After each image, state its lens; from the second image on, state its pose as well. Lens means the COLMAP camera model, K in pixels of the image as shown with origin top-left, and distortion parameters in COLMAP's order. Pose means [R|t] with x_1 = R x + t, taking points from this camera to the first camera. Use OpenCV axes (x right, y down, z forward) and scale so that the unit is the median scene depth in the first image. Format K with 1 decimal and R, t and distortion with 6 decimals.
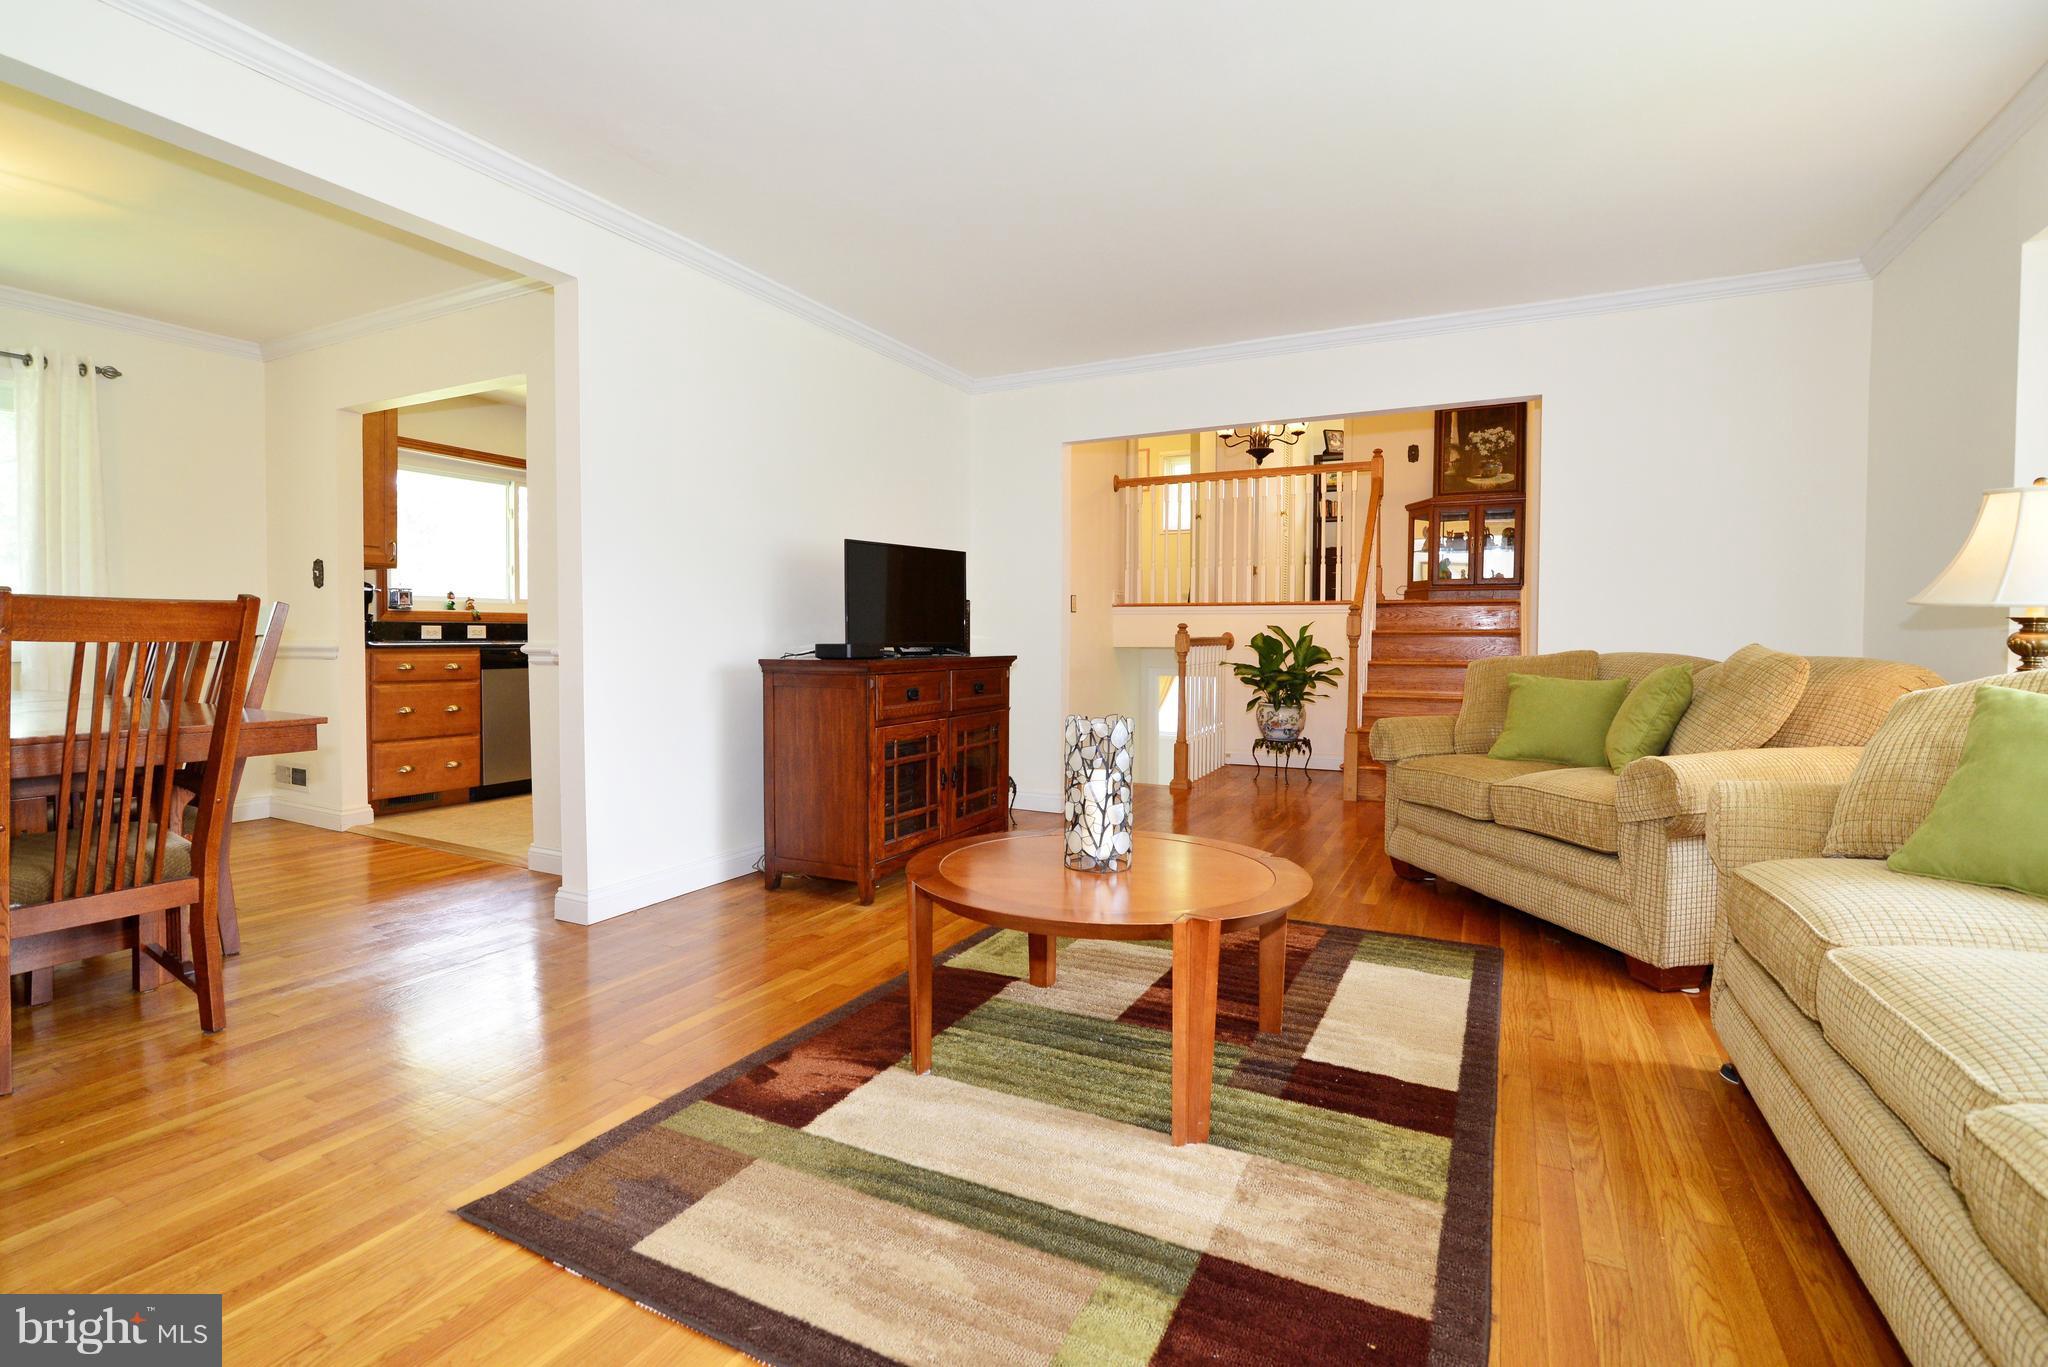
lens RADIAL K [[980.3, 0, 988.6], [0, 980.3, 669.9], [0, 0, 1]] dist [-0.024661, 0.000002]
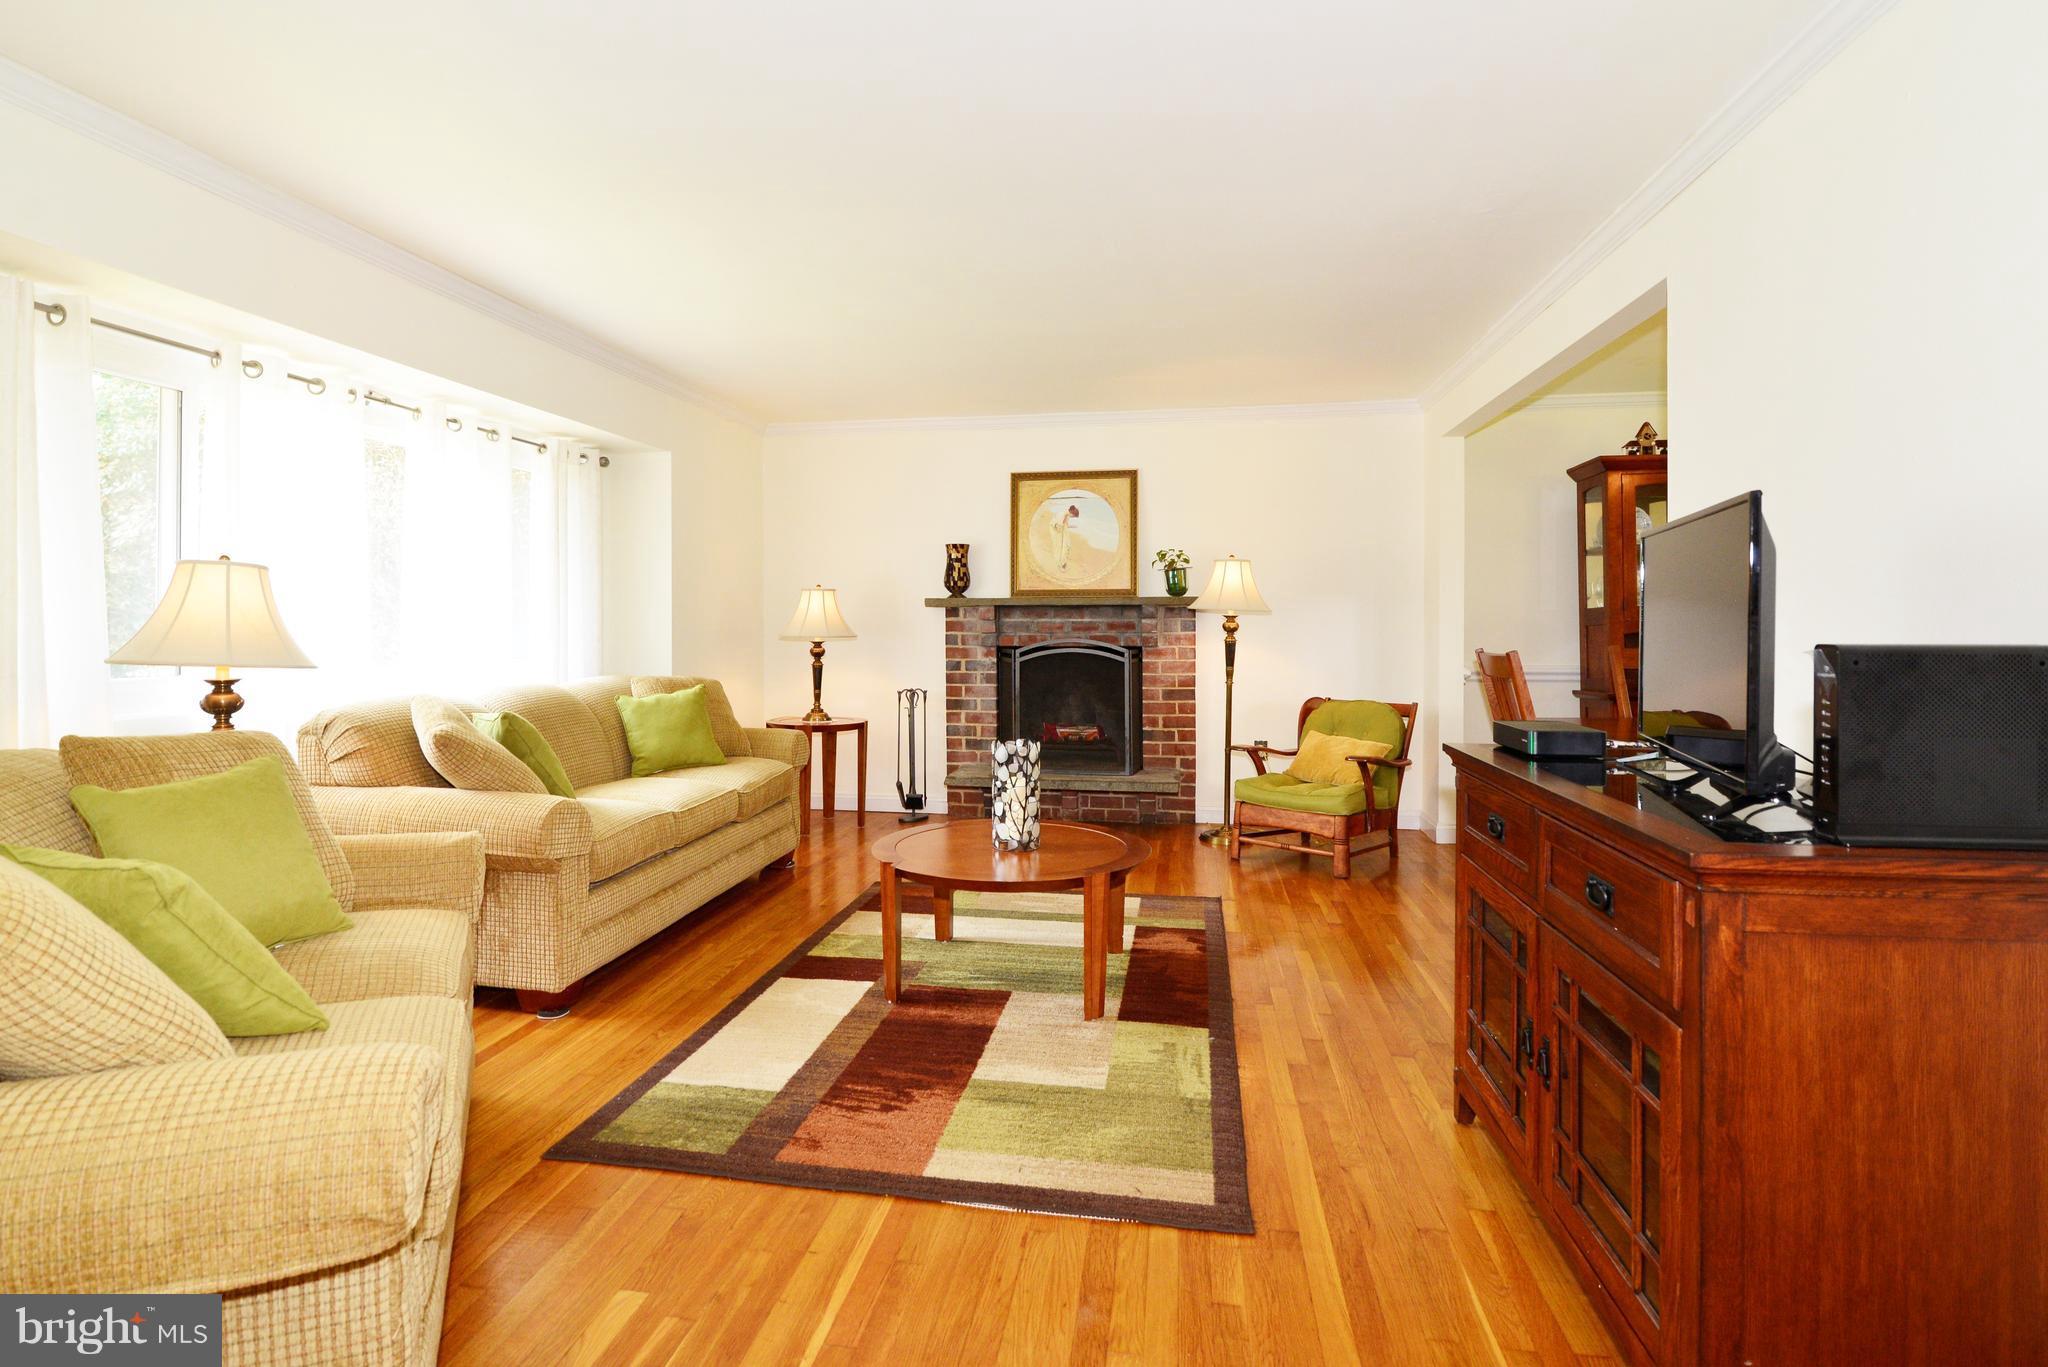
lens RADIAL K [[938.6, 0, 1017.8], [0, 938.6, 686.2], [0, 0, 1]] dist [-0.016284, 0.000394]
pose [[-0.948463, 0.015634, -0.316502, 0.410186], [-0.015038, 0.995436, 0.094237, -0.121614], [0.316531, 0.094140, -0.943899, 1.723763]]
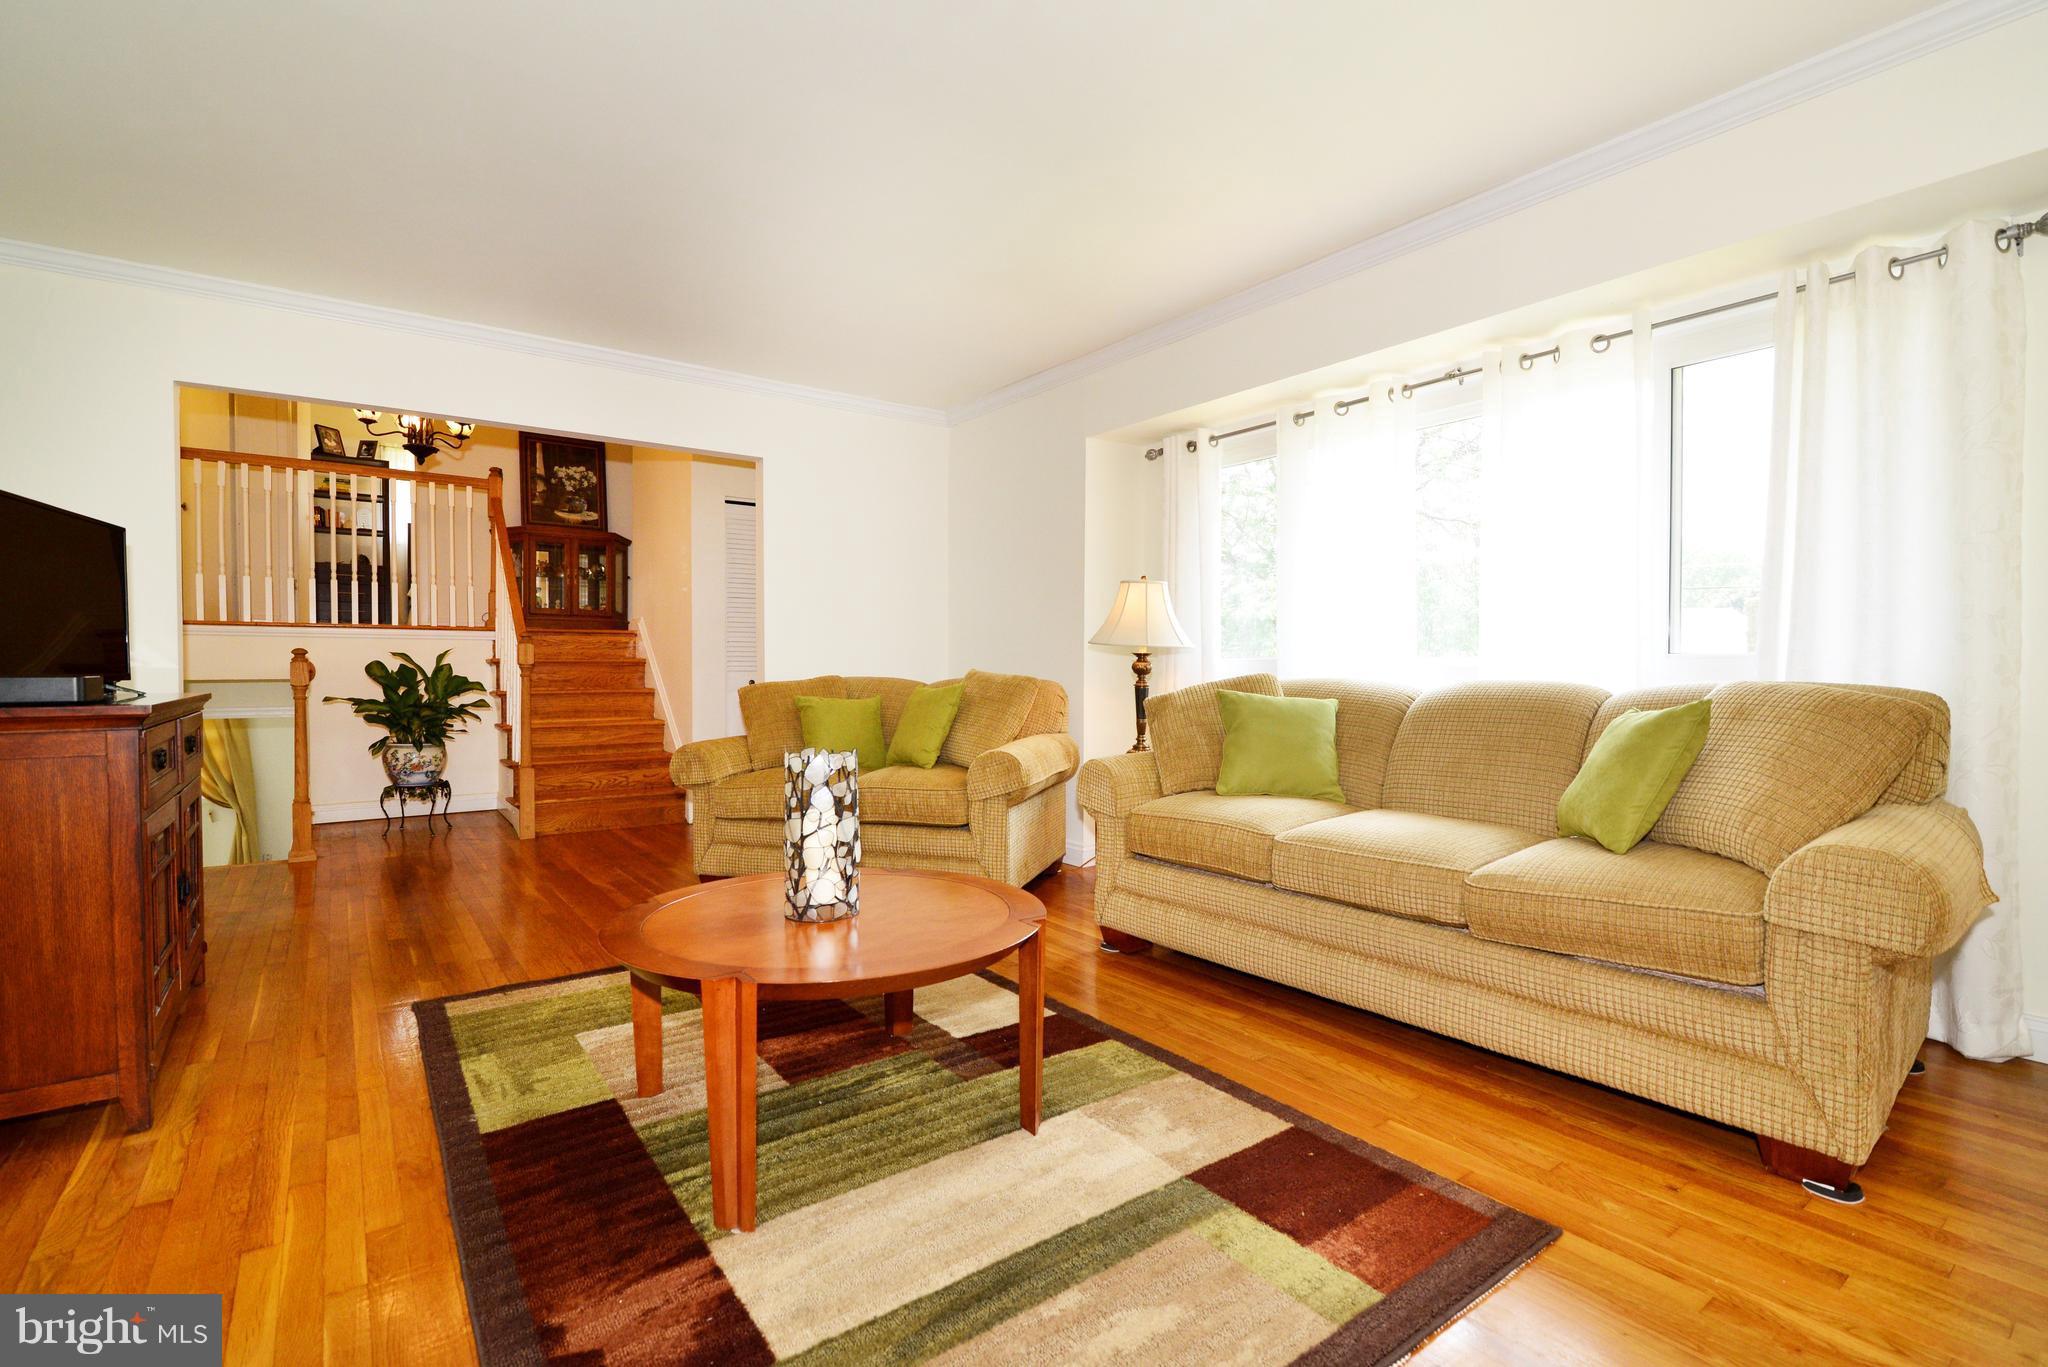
lens RADIAL K [[938.6, 0, 1017.8], [0, 938.6, 686.2], [0, 0, 1]] dist [-0.016284, 0.000394]
pose [[0.424031, -0.020199, 0.905423, -0.459553], [0.032192, 0.999456, 0.007221, -0.009447], [-0.905076, 0.026085, 0.424450, 0.349279]]
